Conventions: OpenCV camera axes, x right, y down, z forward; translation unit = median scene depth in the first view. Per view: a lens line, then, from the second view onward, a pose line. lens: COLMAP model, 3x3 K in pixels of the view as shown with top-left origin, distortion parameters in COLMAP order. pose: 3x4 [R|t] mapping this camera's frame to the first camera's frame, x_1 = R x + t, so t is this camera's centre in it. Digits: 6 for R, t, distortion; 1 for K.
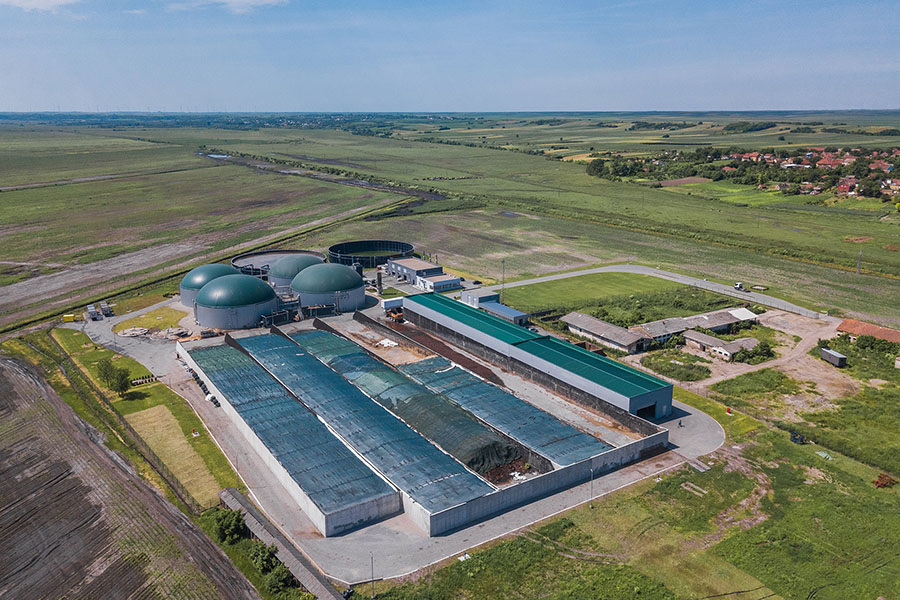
lens RADIAL K [[679.0, 0, 450.0], [0, 679.0, 300.0], [0, 0, 1]] dist [0.028580, 0.002318]
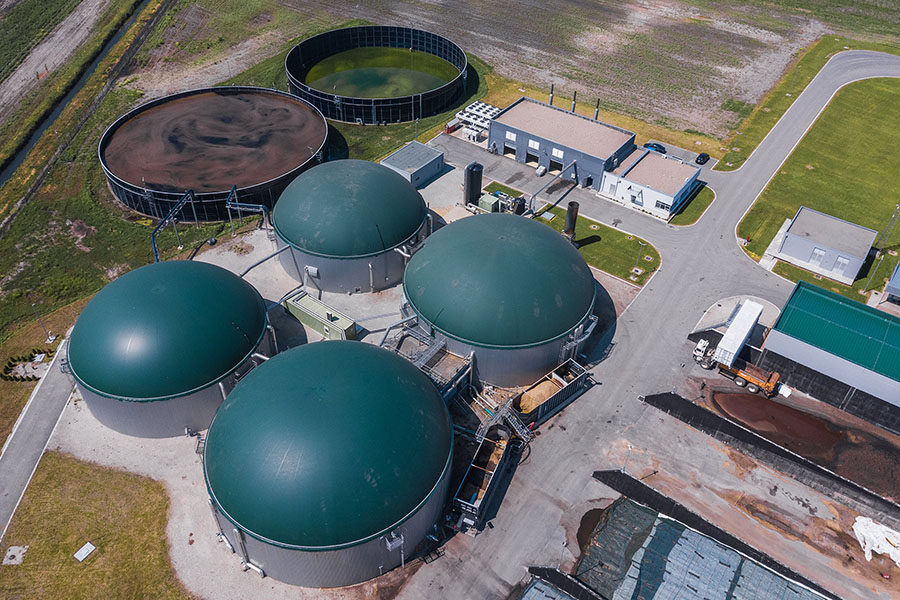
lens RADIAL K [[679.0, 0, 450.0], [0, 679.0, 300.0], [0, 0, 1]] dist [0.028580, 0.002318]
pose [[0.934718, -0.218813, 0.280043, -0.308714], [0.067862, 0.883377, 0.463724, -0.188083], [-0.348852, -0.414446, 0.840557, 0.676153]]
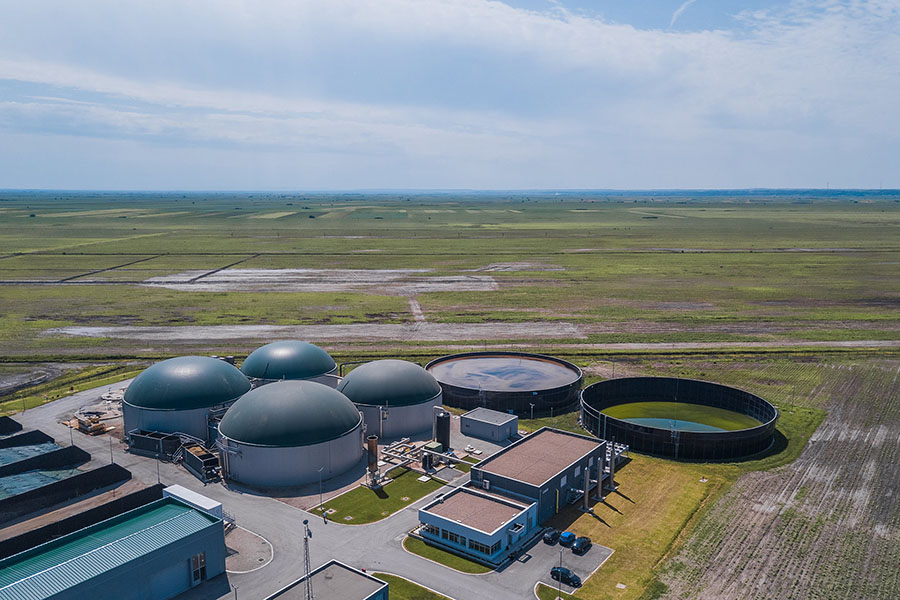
lens RADIAL K [[679.0, 0, 450.0], [0, 679.0, 300.0], [0, 0, 1]] dist [0.028580, 0.002318]
pose [[0.355612, 0.150548, -0.922429, 0.329571], [-0.248936, 0.966547, 0.061779, -0.174176], [0.900872, 0.207657, 0.381192, 0.876107]]
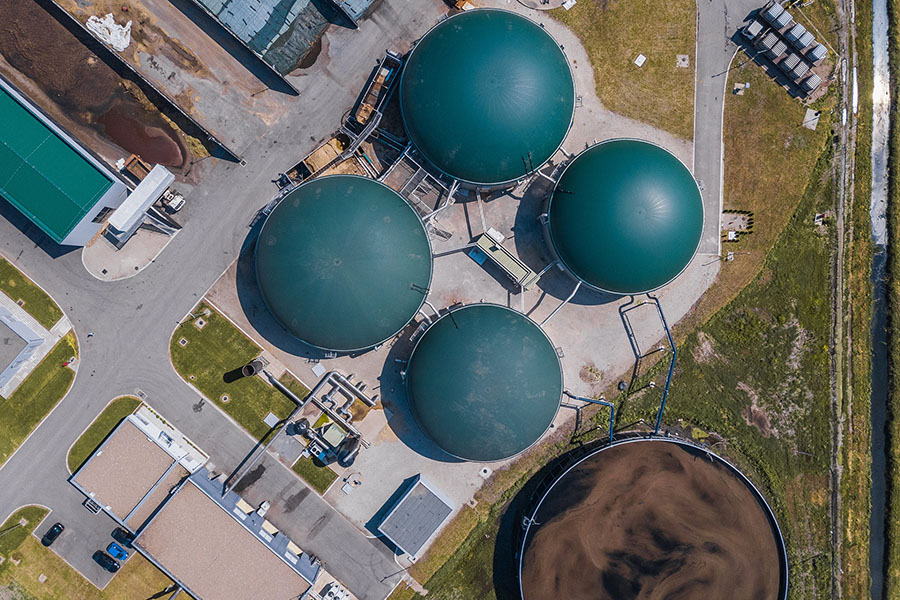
lens RADIAL K [[679.0, 0, 450.0], [0, 679.0, 300.0], [0, 0, 1]] dist [0.028580, 0.002318]
pose [[-0.958065, 0.285974, -0.018193, -0.223438], [-0.087477, -0.231424, 0.968912, -0.425955], [0.272874, 0.929872, 0.246735, 0.923964]]
